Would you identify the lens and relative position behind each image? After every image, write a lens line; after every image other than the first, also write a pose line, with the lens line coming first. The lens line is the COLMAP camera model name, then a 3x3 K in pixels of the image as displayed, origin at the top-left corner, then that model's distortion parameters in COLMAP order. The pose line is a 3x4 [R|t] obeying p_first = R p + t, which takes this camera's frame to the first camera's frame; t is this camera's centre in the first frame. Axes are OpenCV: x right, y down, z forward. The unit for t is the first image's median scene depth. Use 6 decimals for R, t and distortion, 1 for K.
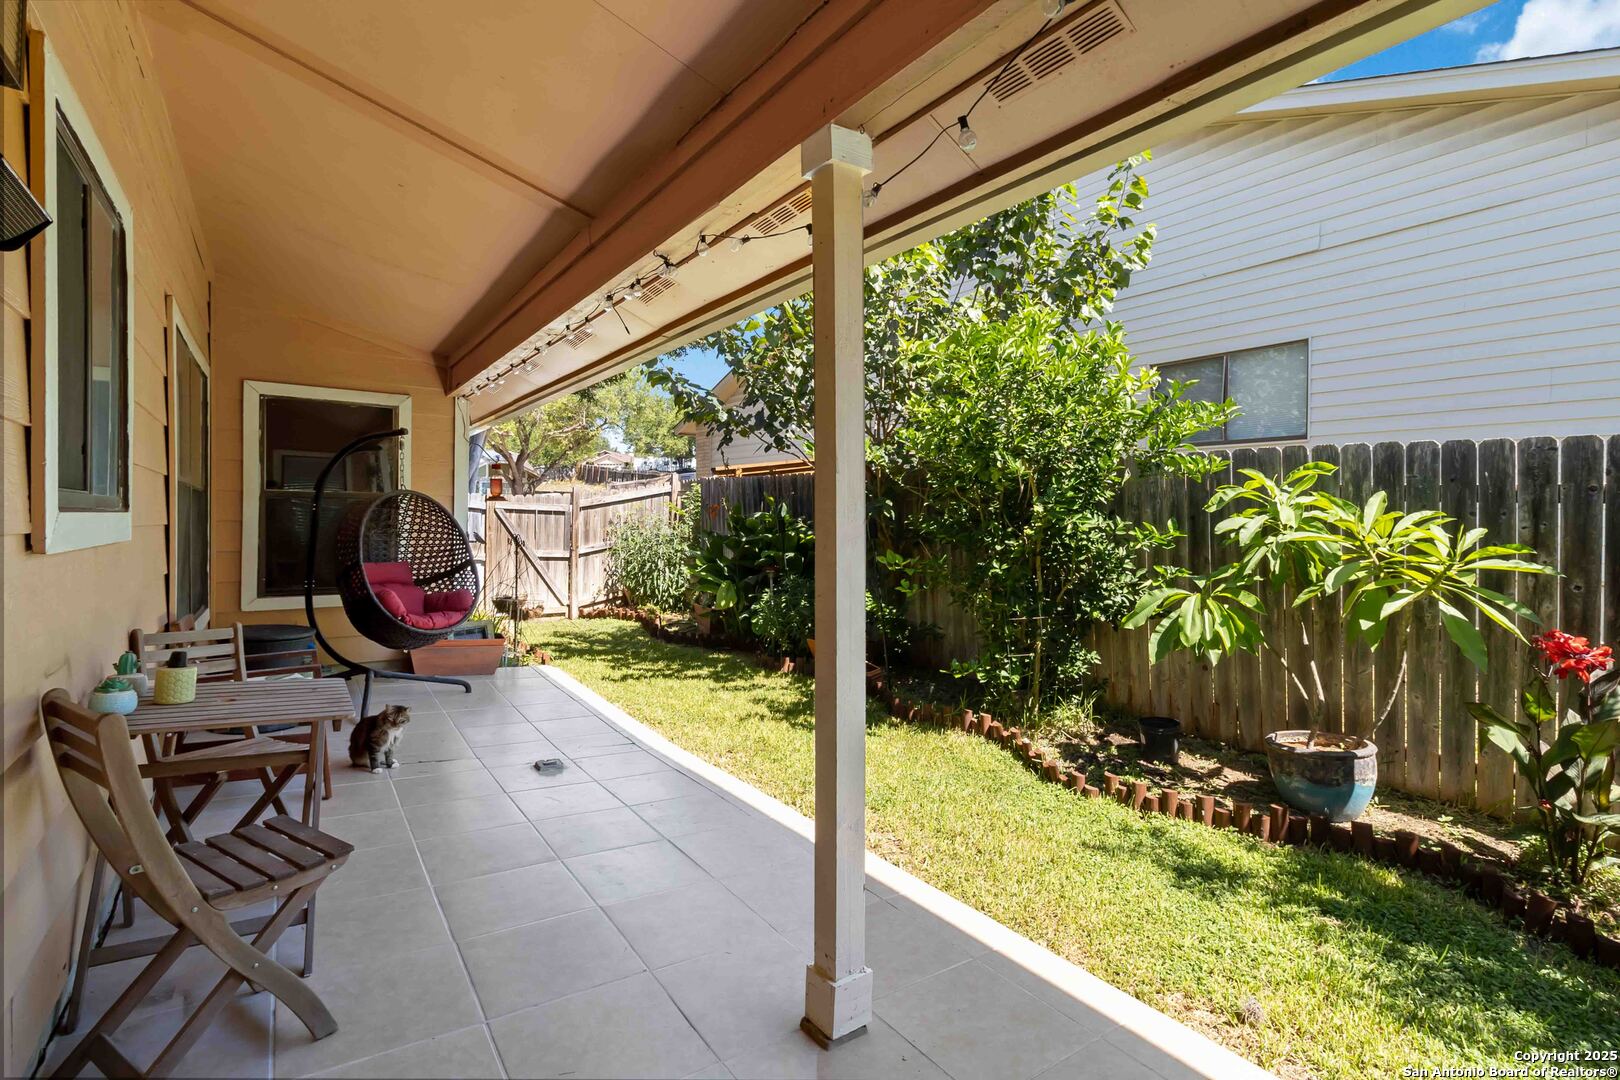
lens RADIAL K [[752.8, 0, 805.0], [0, 752.8, 529.6], [0, 0, 1]] dist [-0.003738, -0.001108]
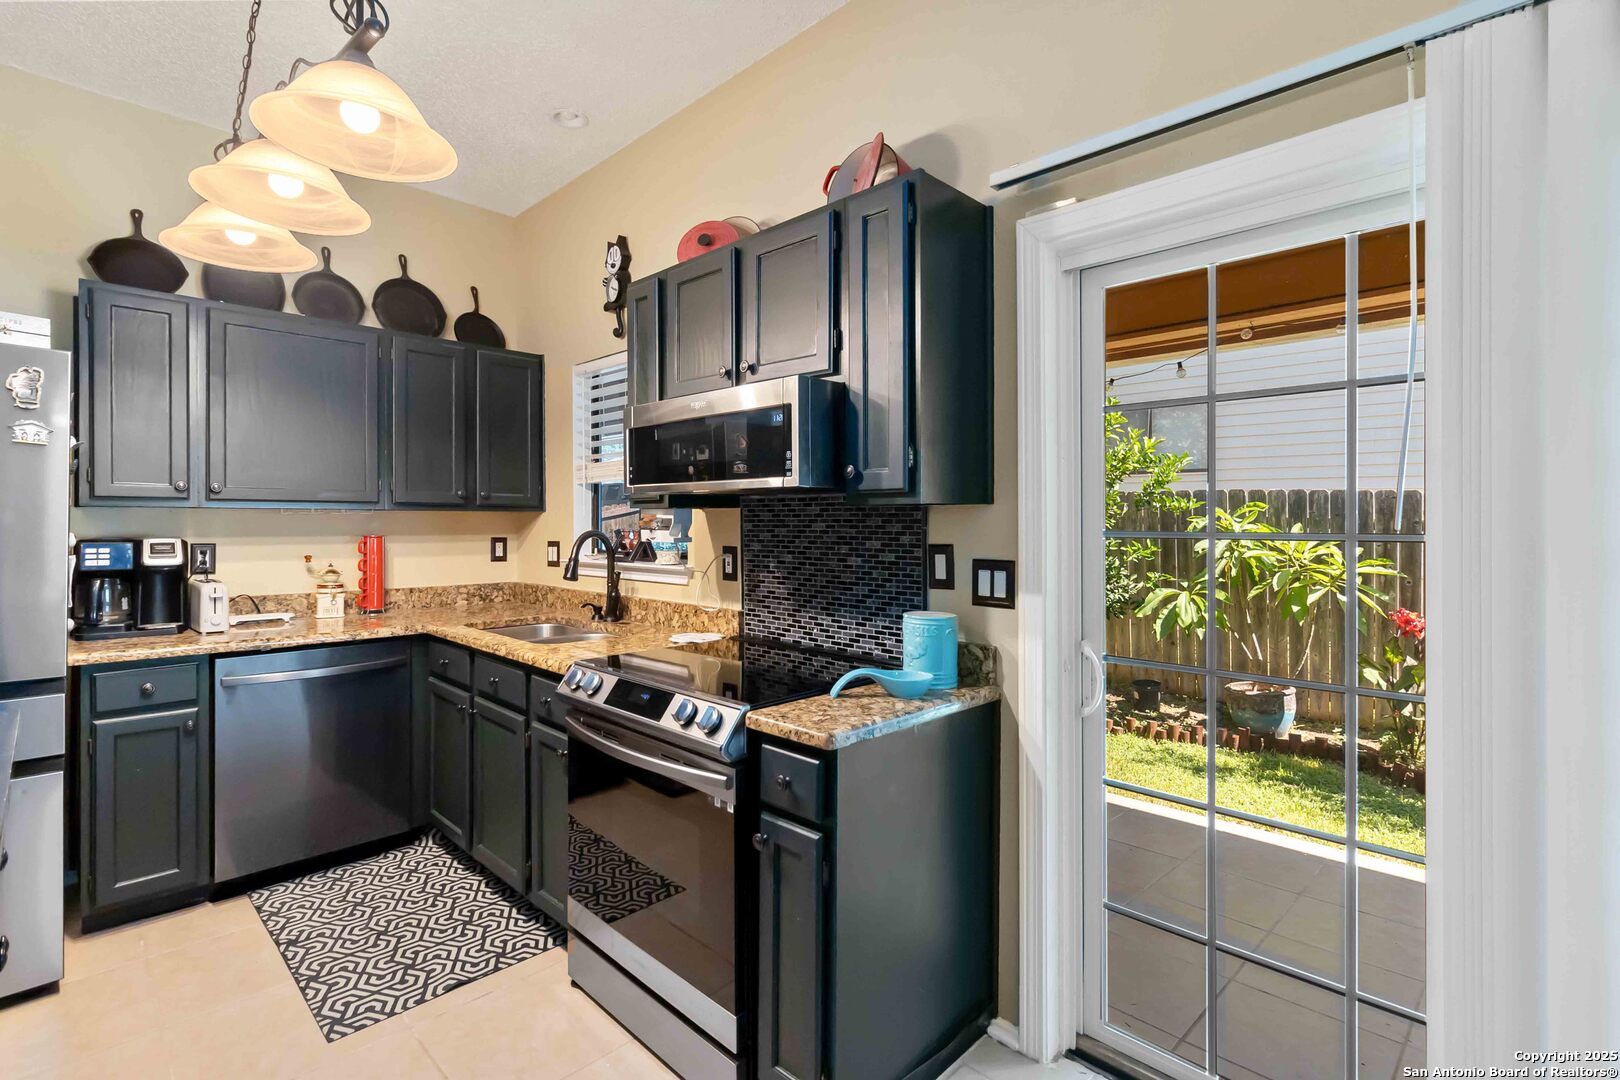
lens RADIAL K [[752.8, 0, 817.8], [0, 752.8, 533.6], [0, 0, 1]] dist [-0.003738, -0.001108]
pose [[0.984268, -0.011641, 0.176300, -0.474590], [0.011436, 0.999932, 0.002179, -0.042536], [-0.176313, -0.000129, 0.984334, -0.348702]]
